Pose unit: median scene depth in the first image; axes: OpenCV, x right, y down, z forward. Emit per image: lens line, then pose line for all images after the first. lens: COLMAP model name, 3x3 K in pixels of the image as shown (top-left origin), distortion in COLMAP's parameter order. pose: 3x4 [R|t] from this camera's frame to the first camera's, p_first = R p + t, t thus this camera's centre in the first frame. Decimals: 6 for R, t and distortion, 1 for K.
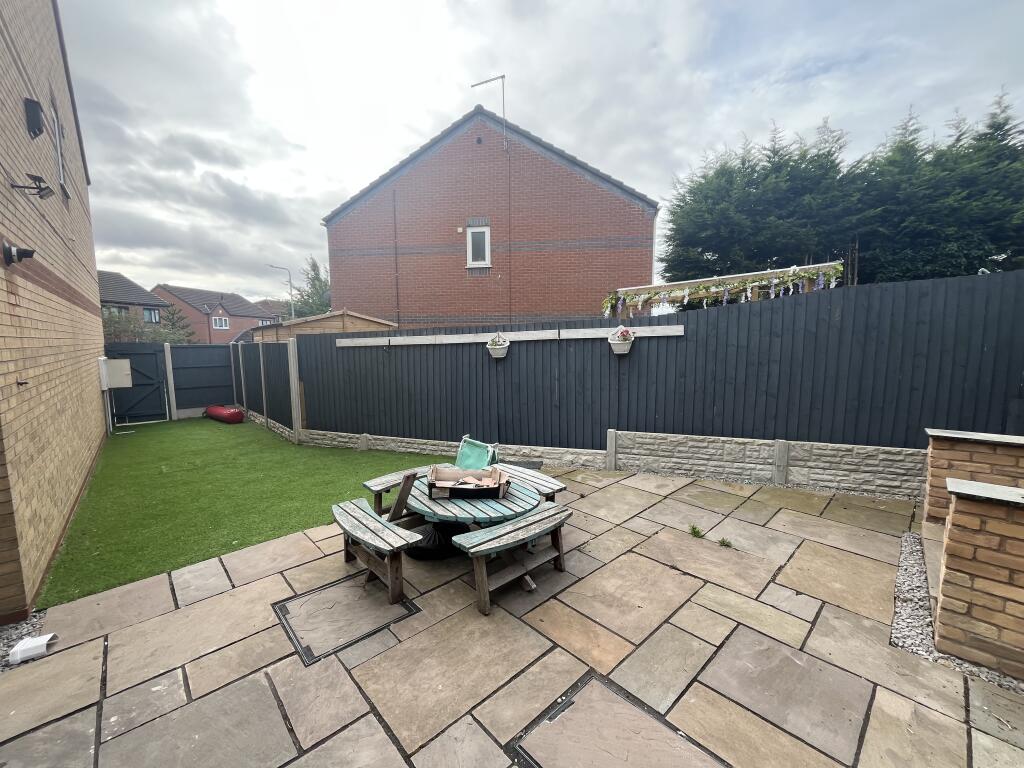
lens RADIAL K [[416.4, 0, 507.9], [0, 416.4, 386.4], [0, 0, 1]] dist [-0.003462, 0.000387]
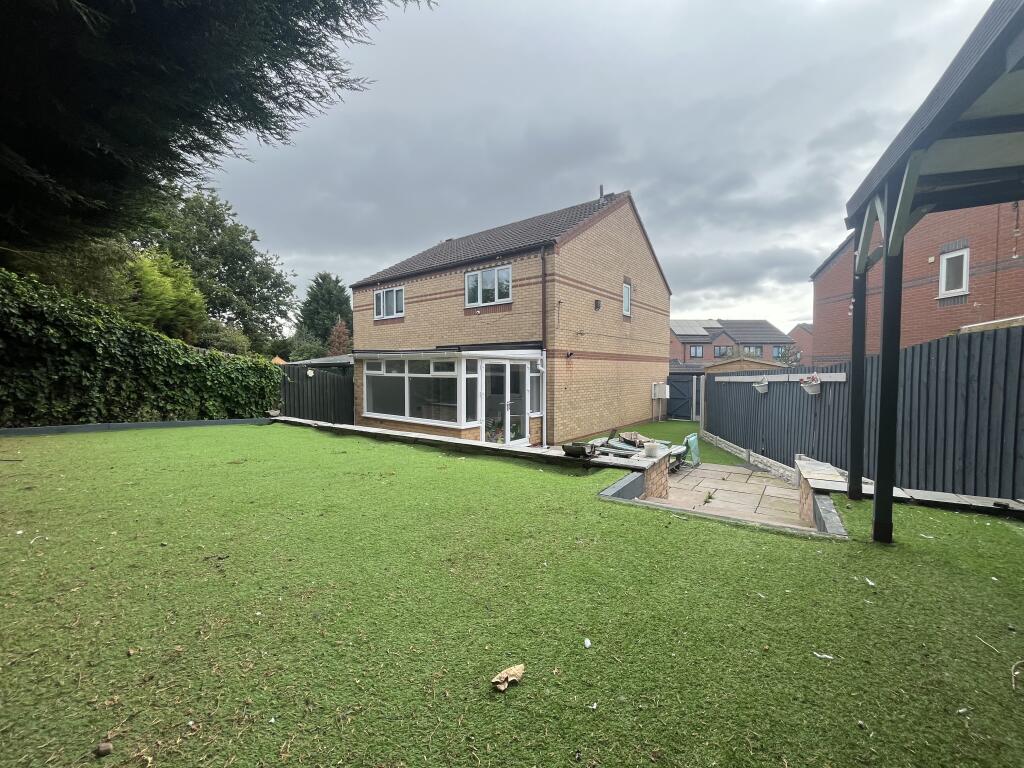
lens RADIAL K [[416.4, 0, 511.1], [0, 416.4, 386.3], [0, 0, 1]] dist [-0.003462, 0.000387]
pose [[0.187554, 0.044073, -0.981265, 1.636001], [-0.111059, 0.993538, 0.023397, -0.039331], [0.975956, 0.104590, 0.191237, -0.147469]]
